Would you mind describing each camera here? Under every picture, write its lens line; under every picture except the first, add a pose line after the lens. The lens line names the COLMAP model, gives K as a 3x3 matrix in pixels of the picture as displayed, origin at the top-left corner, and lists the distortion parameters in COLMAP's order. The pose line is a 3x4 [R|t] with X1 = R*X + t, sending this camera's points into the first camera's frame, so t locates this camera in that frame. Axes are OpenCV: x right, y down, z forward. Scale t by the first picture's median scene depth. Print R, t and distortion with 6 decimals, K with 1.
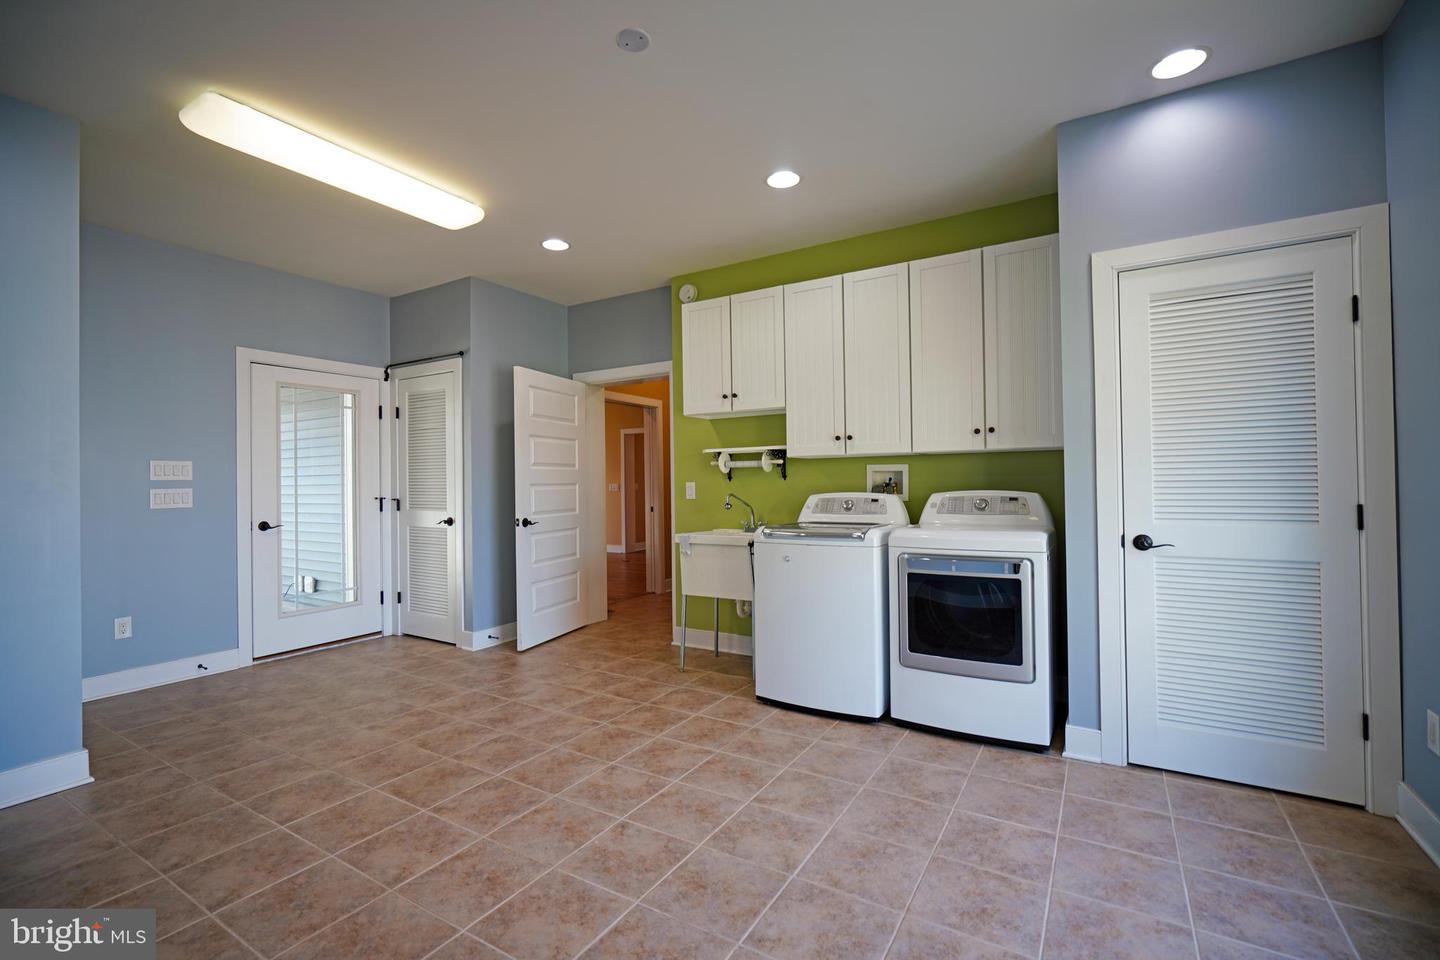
lens RADIAL K [[638.0, 0, 714.4], [0, 638.0, 480.4], [0, 0, 1]] dist [-0.003055, 0.000330]
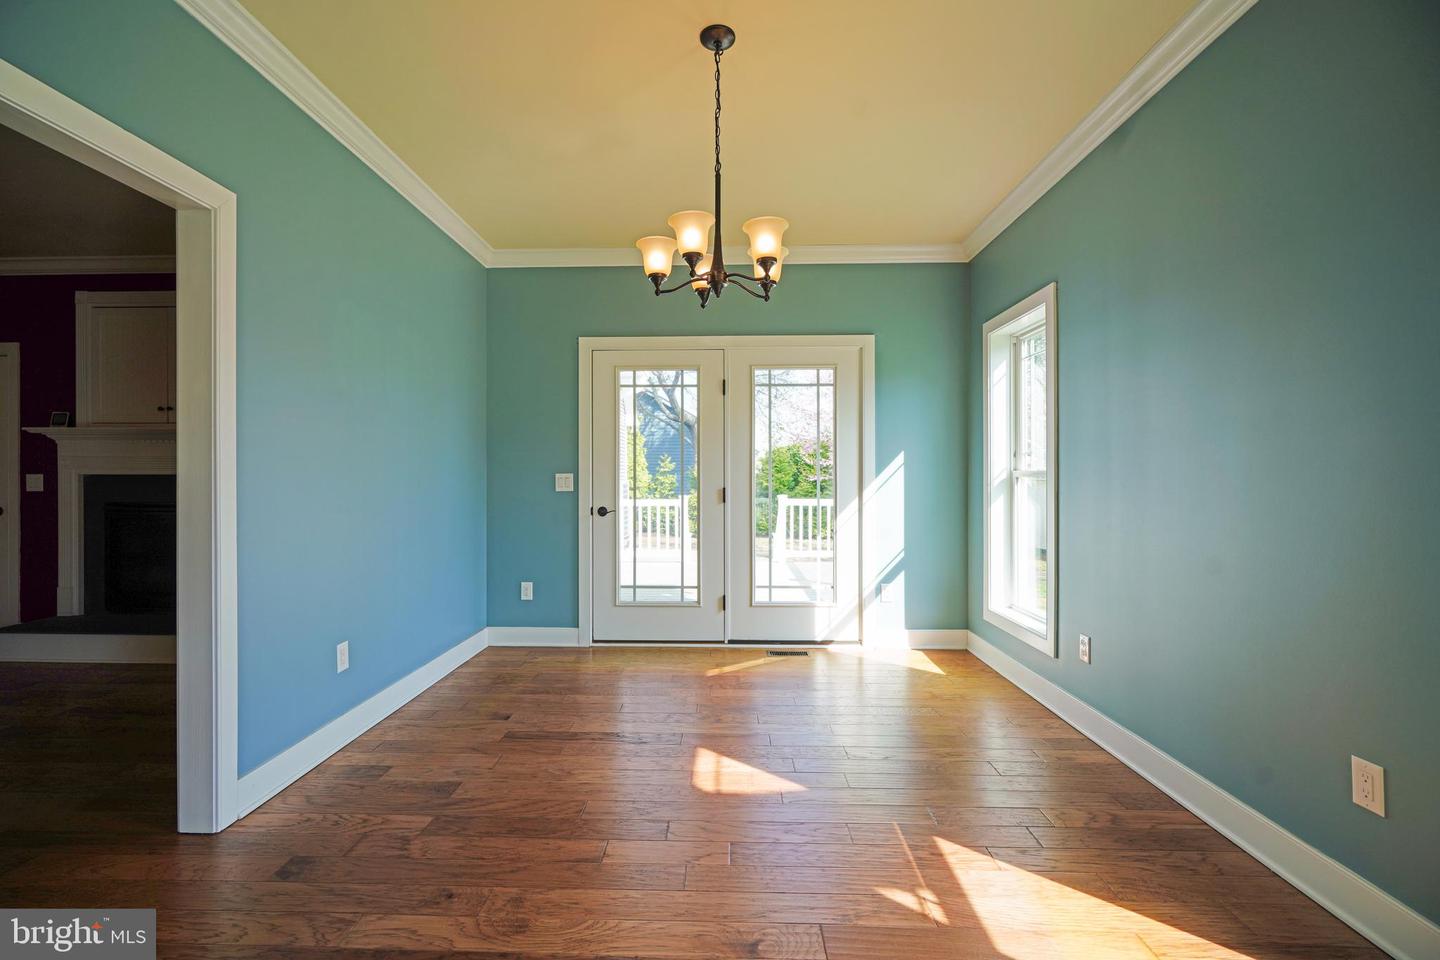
lens RADIAL K [[638.0, 0, 714.4], [0, 638.0, 480.4], [0, 0, 1]] dist [-0.003055, 0.000330]
pose [[0.505903, 0.011232, -0.862517, 0.256038], [-0.001117, 0.999923, 0.012366, 0.010051], [0.862590, -0.005293, 0.505876, 0.649228]]
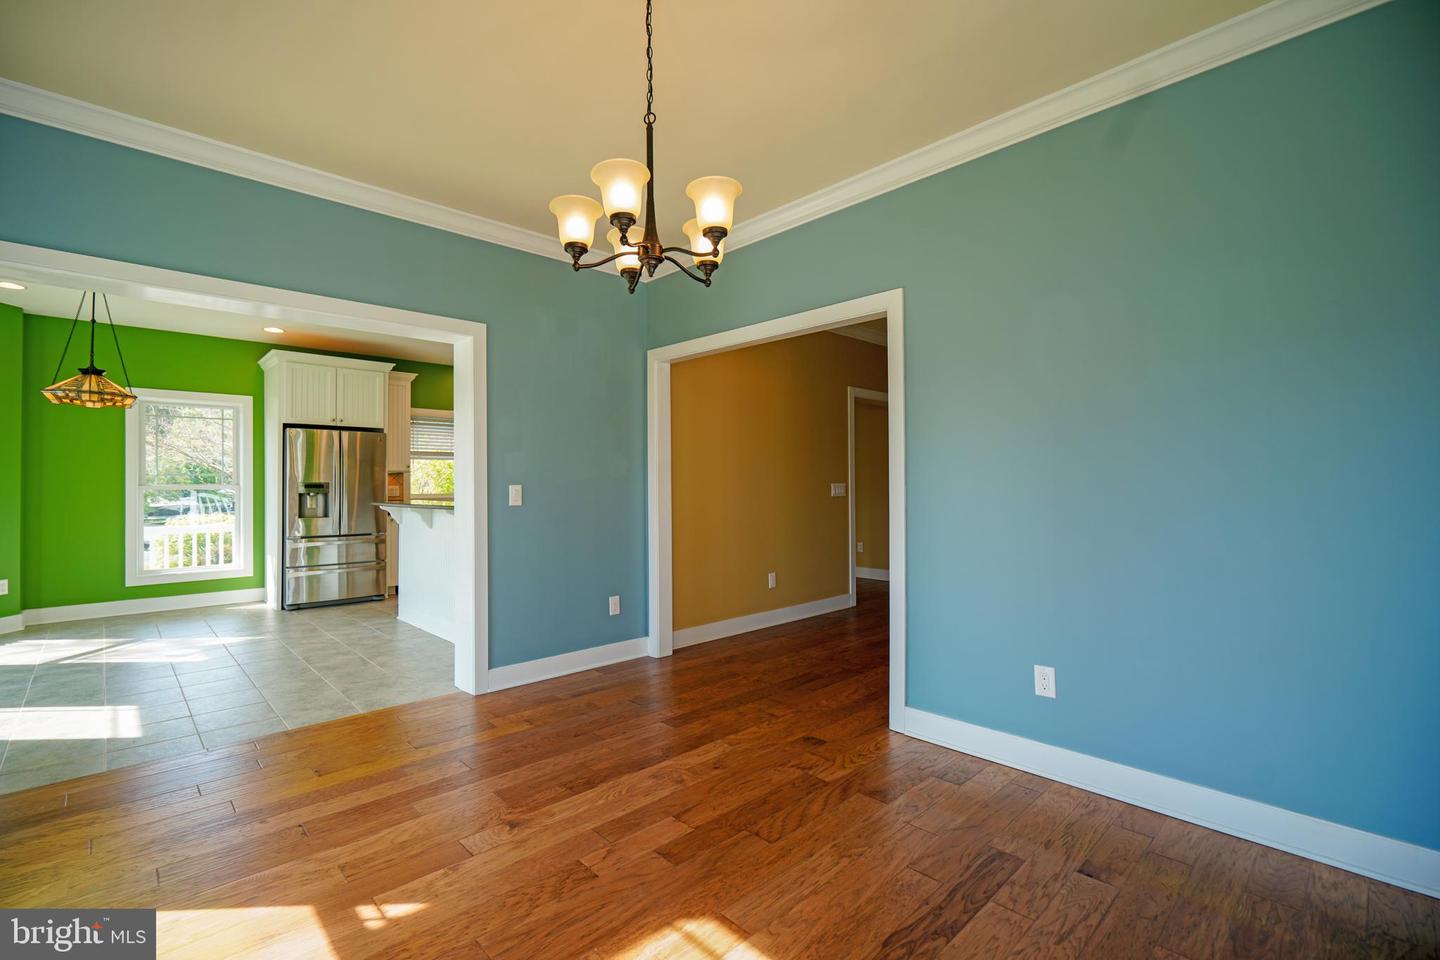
lens RADIAL K [[638.0, 0, 714.4], [0, 638.0, 480.4], [0, 0, 1]] dist [-0.003055, 0.000330]
pose [[-0.968329, 0.016783, 0.249112, -0.334234], [0.012808, 0.999764, -0.017568, 0.011117], [-0.249348, -0.013821, -0.968315, 1.313551]]
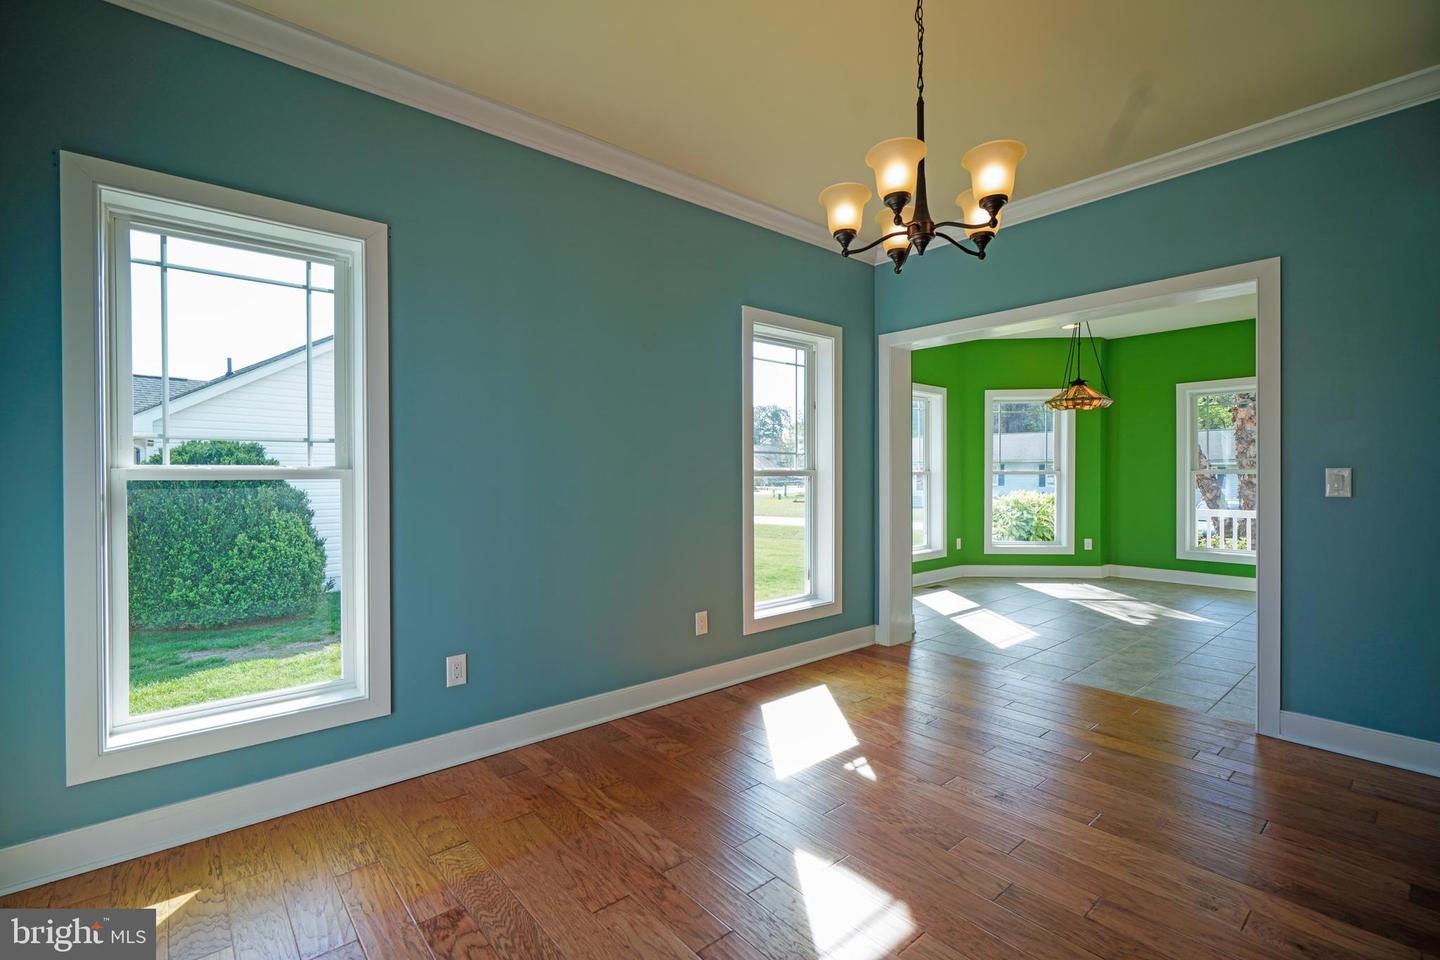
lens RADIAL K [[636.3, 0, 694.2], [0, 636.3, 497.2], [0, 0, 1]] dist [-0.001207, -0.000078]
pose [[0.319935, -0.023695, 0.947143, -0.628595], [-0.005057, 0.999630, 0.026716, 0.013623], [-0.947426, -0.013337, 0.319696, 0.924648]]
